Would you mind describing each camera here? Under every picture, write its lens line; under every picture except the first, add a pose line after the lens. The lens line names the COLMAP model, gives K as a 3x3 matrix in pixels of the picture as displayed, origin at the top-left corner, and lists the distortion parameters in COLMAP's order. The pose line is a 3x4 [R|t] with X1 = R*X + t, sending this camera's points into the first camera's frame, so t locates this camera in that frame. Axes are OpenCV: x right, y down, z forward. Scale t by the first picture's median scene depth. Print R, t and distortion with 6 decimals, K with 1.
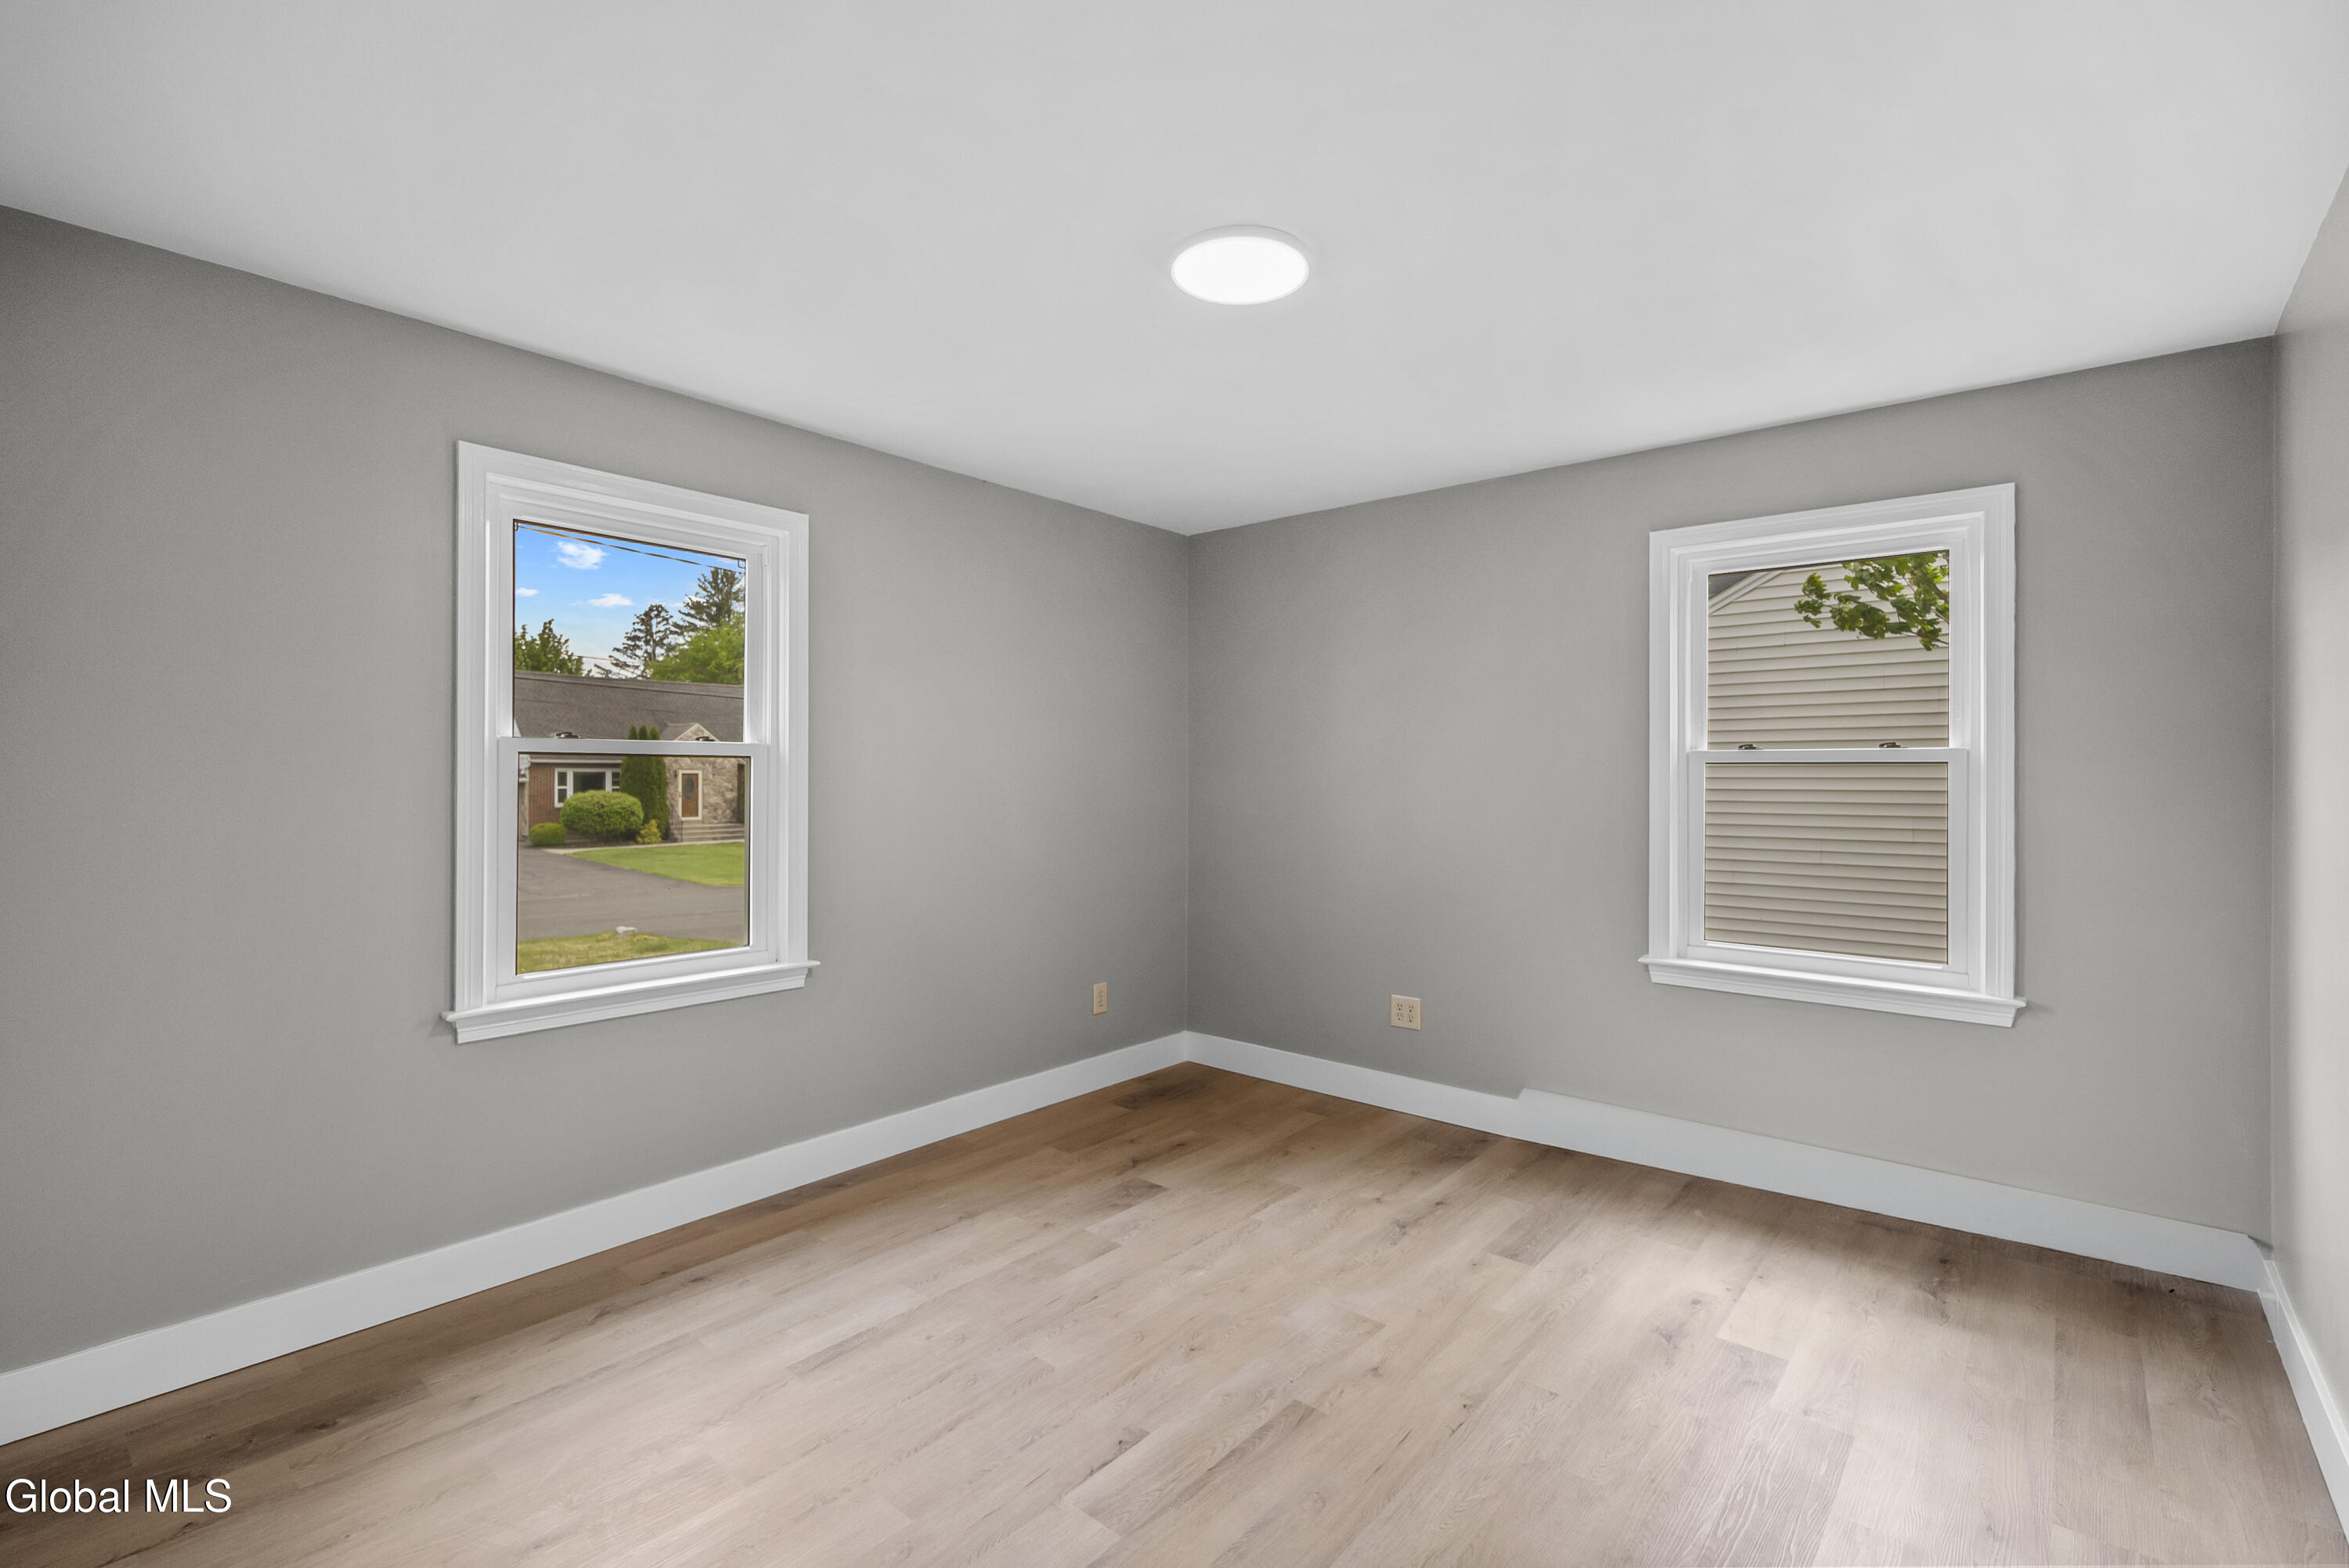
lens RADIAL K [[1052.4, 0, 1176.9], [0, 1052.4, 778.1], [0, 0, 1]] dist [-0.000418, 0.000008]
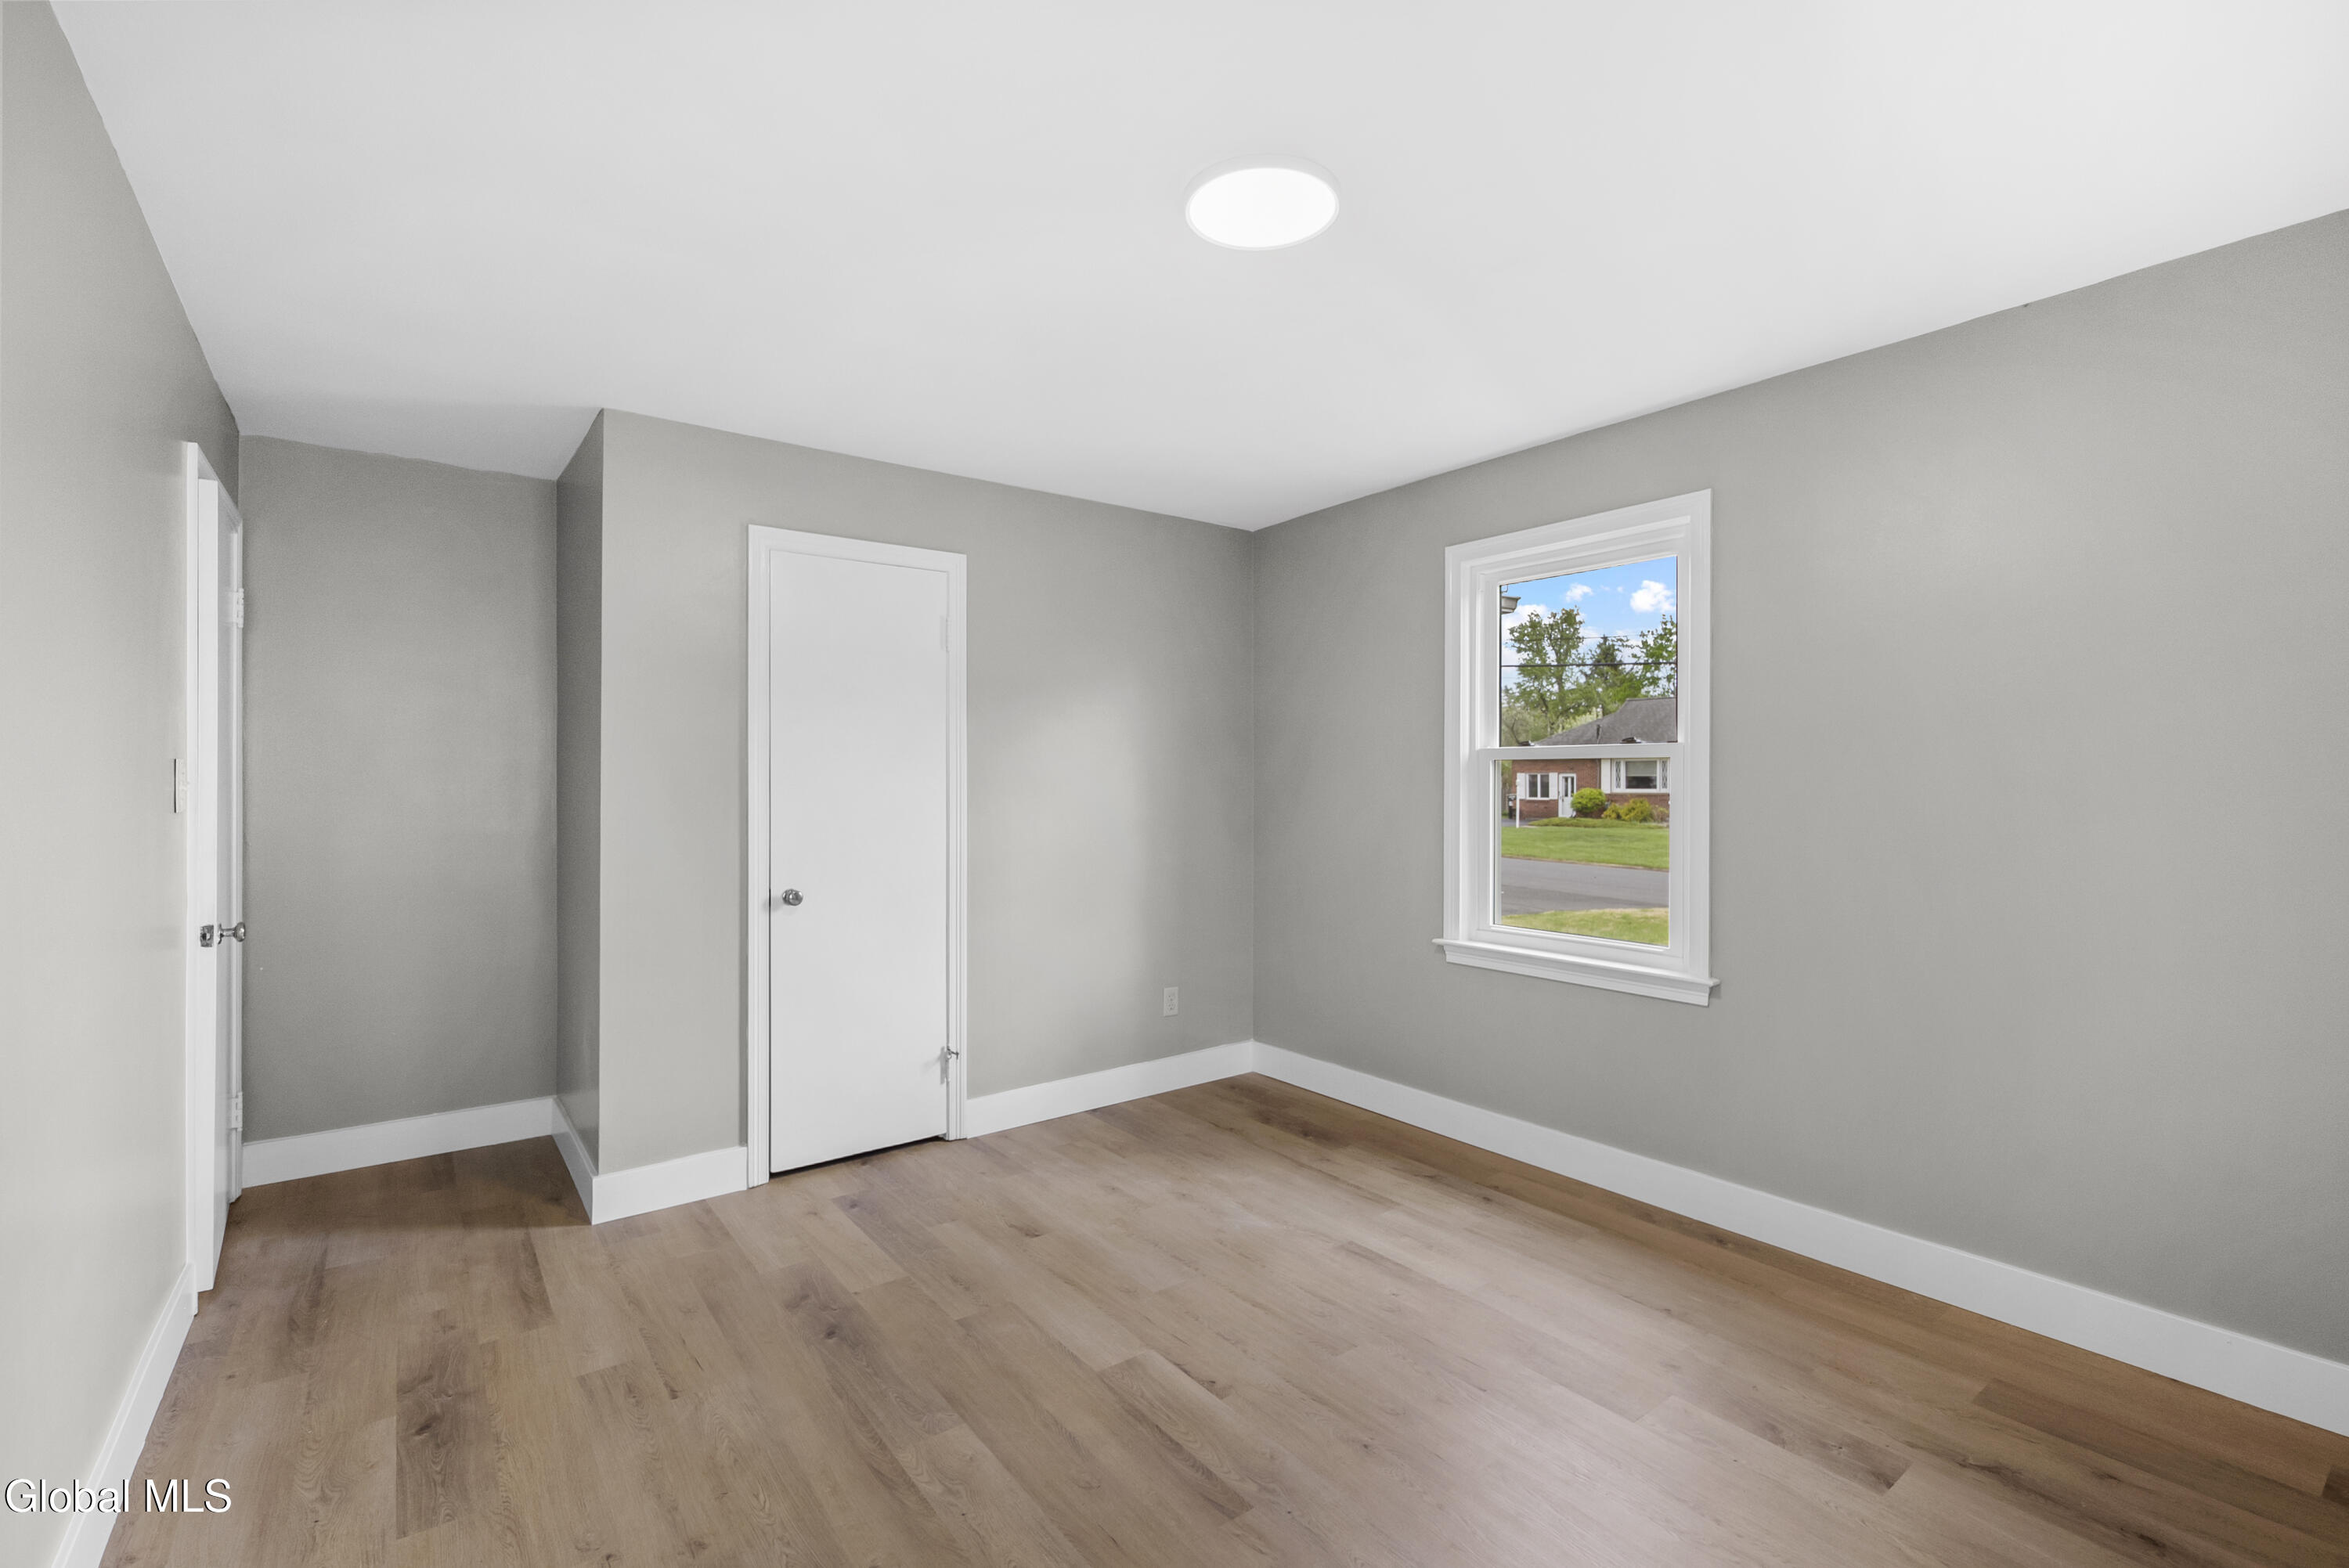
lens RADIAL K [[1052.4, 0, 1176.9], [0, 1052.4, 778.1], [0, 0, 1]] dist [-0.000418, 0.000008]
pose [[-0.232512, -0.003279, -0.972588, 0.656211], [0.000643, 0.999994, -0.003525, 0.003617], [0.972593, -0.001445, -0.232508, 0.782378]]
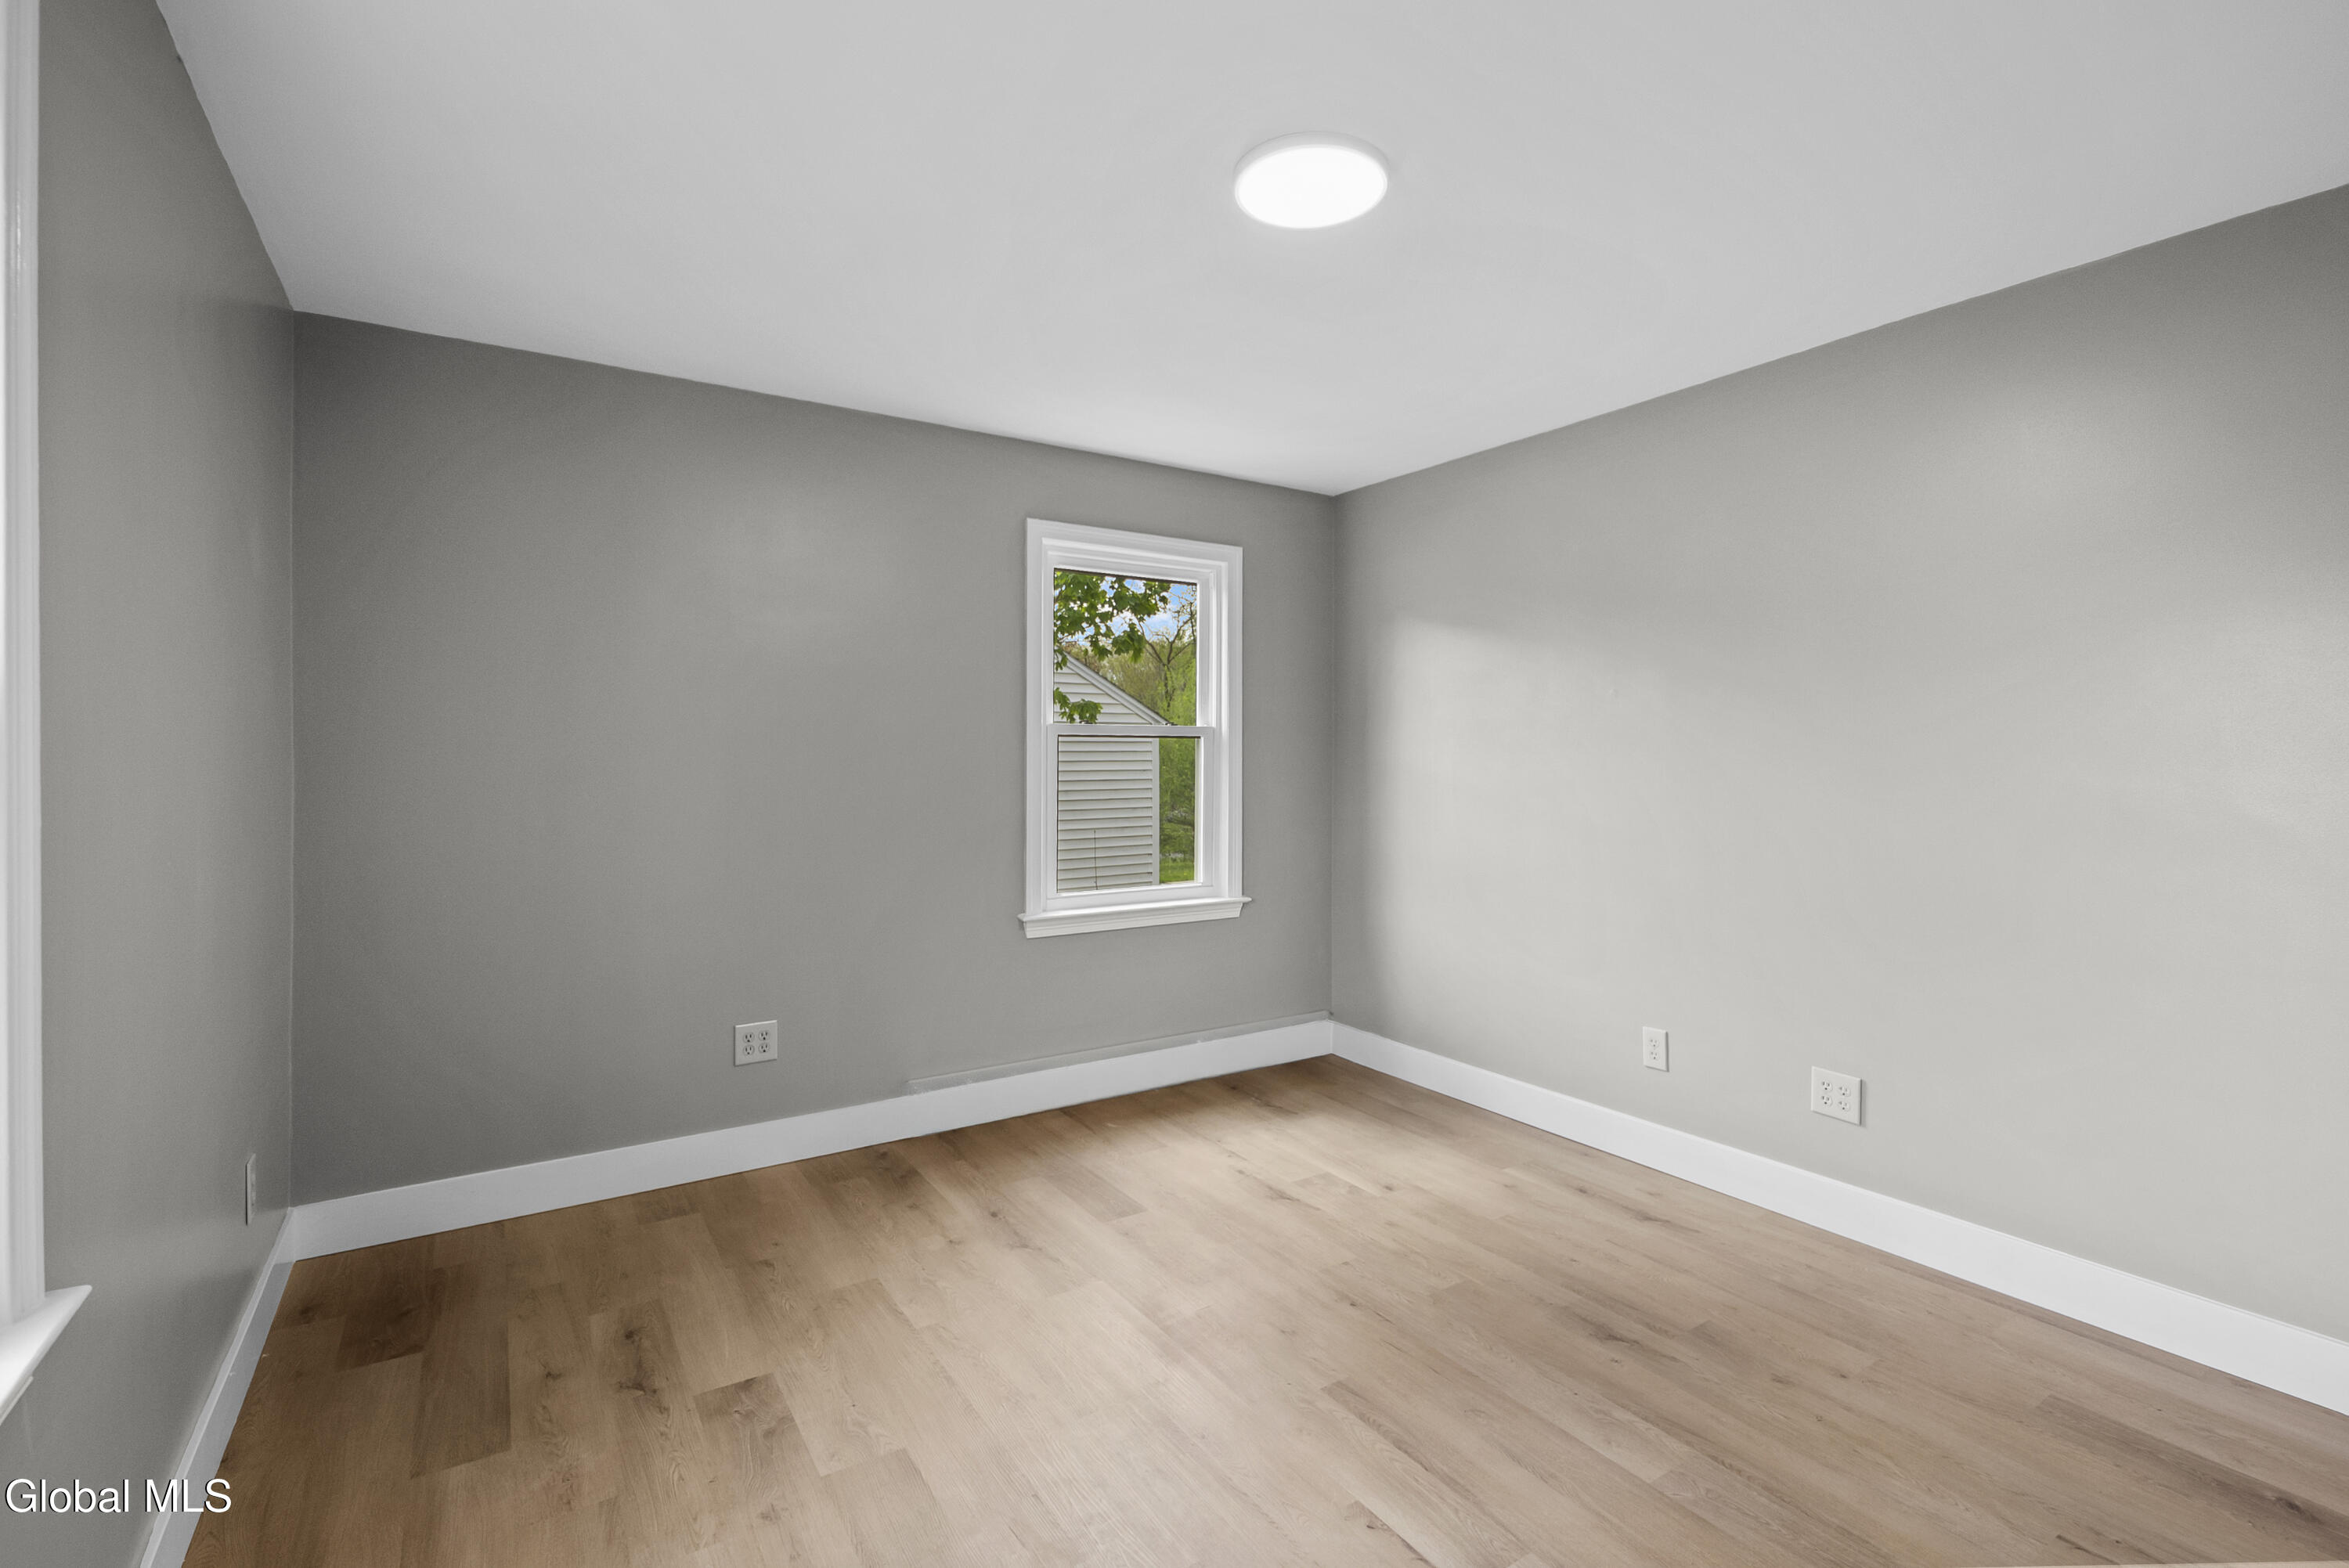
lens RADIAL K [[1058.1, 0, 1214.1], [0, 1058.1, 754.5], [0, 0, 1]] dist [-0.000876, -0.000283]
pose [[0.269580, -0.003832, 0.962970, -0.581498], [0.001852, 0.999992, 0.003461, 0.003432], [-0.962976, 0.000851, 0.269585, 0.571699]]
